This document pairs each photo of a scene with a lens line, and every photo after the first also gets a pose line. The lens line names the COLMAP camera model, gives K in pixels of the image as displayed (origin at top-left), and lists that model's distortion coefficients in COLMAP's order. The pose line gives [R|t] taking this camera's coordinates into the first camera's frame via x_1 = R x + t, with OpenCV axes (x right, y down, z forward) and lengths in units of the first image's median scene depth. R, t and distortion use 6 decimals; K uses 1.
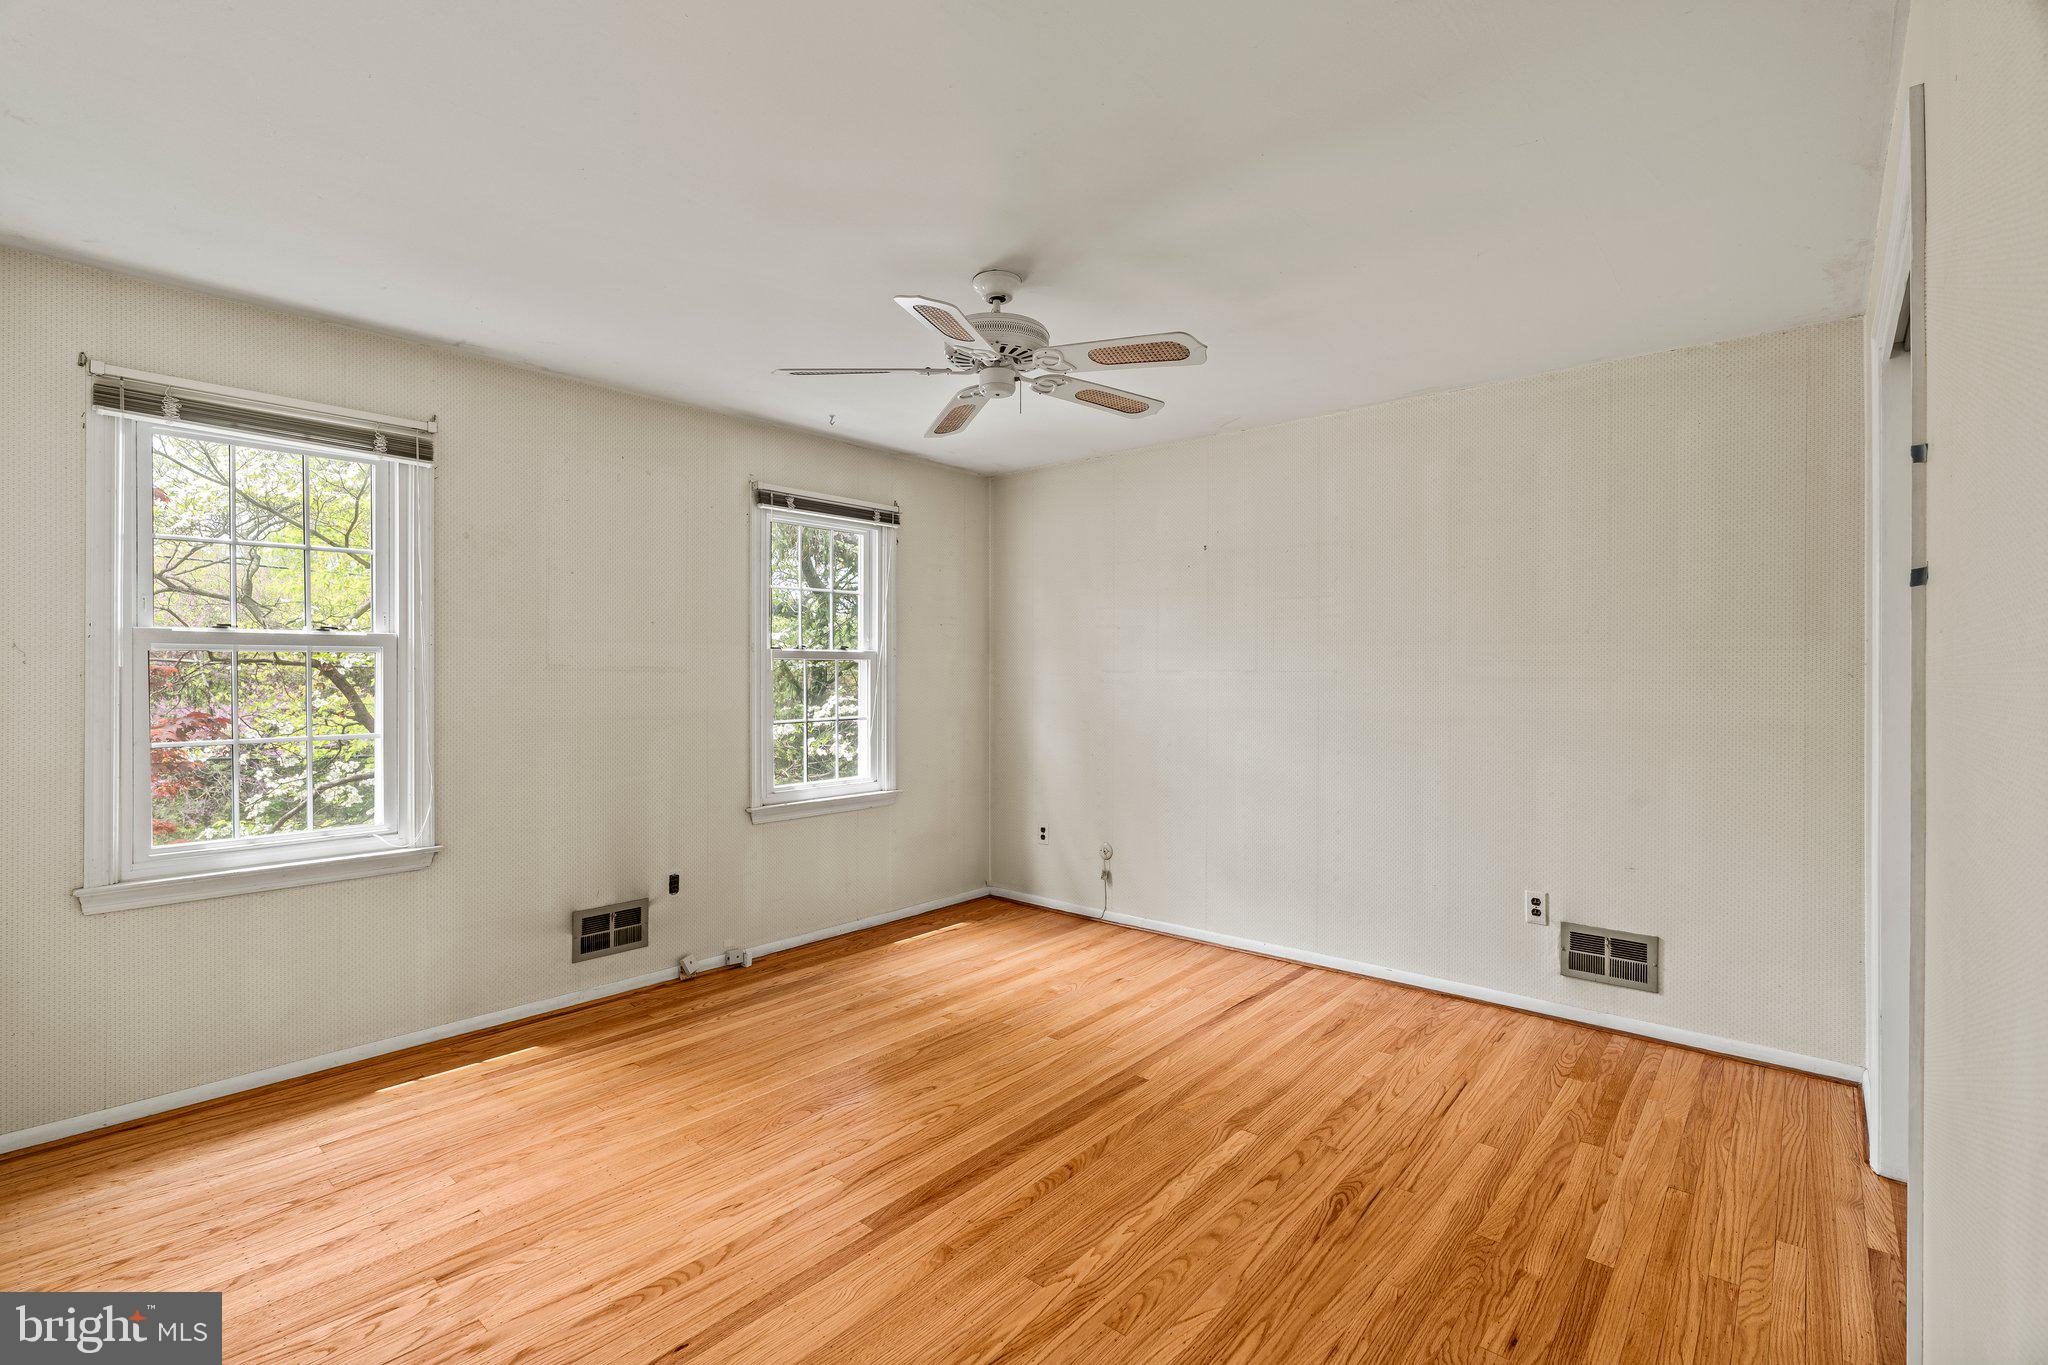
lens RADIAL K [[933.0, 0, 1014.2], [0, 933.0, 677.2], [0, 0, 1]] dist [-0.001209, 0.000538]
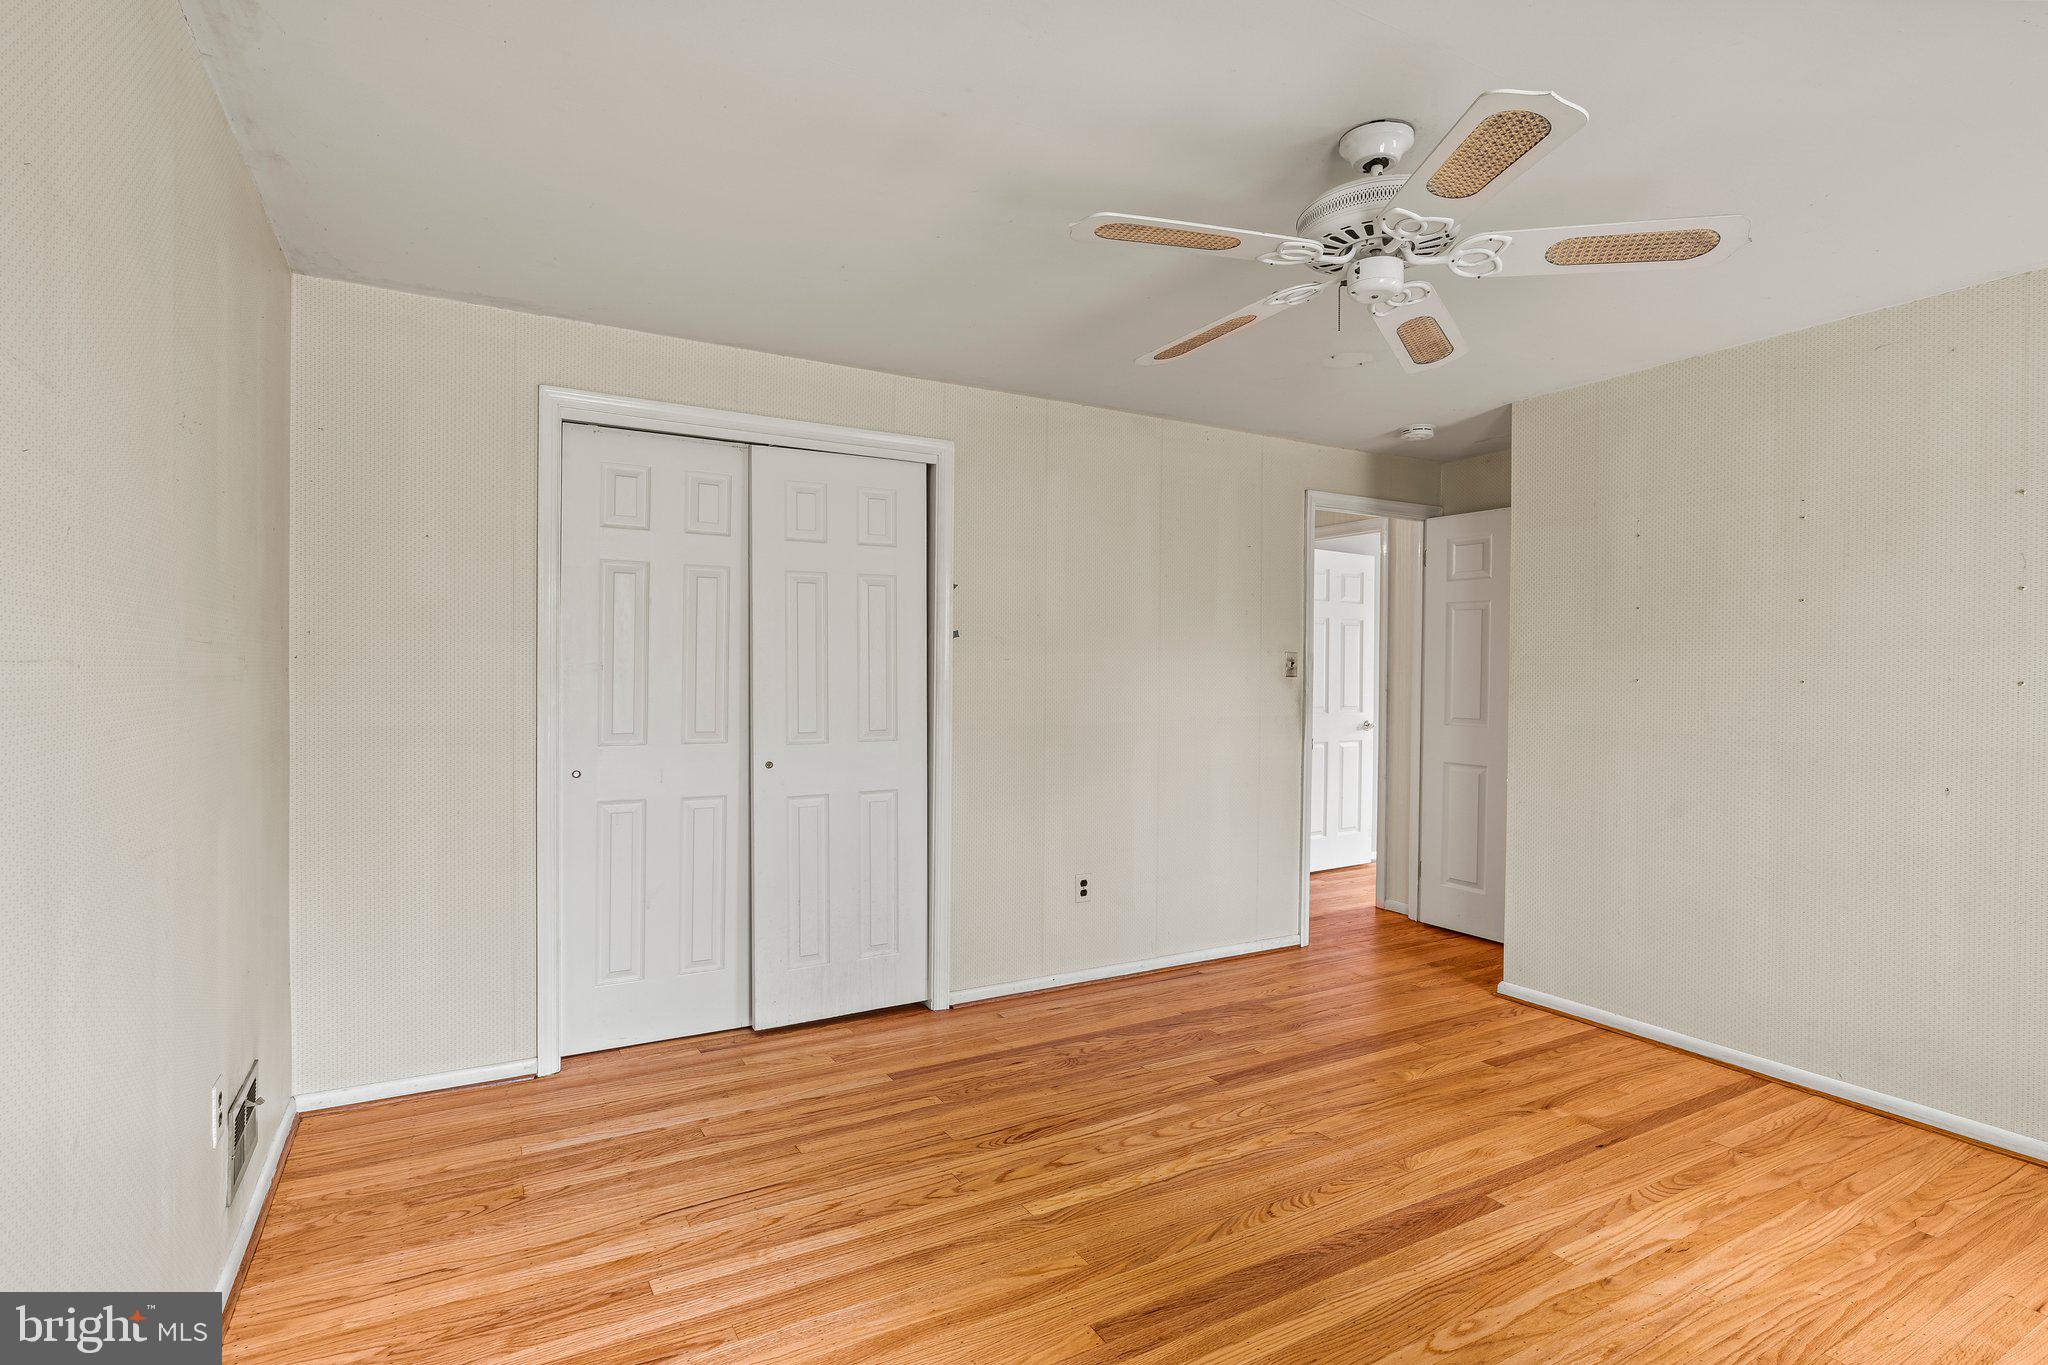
lens RADIAL K [[933.0, 0, 1014.2], [0, 933.0, 677.2], [0, 0, 1]] dist [-0.001209, 0.000538]
pose [[-0.937941, -0.013843, 0.346519, -0.011093], [-0.010593, 0.999880, 0.011269, 0.017144], [-0.346634, 0.006899, -0.937975, 1.831028]]
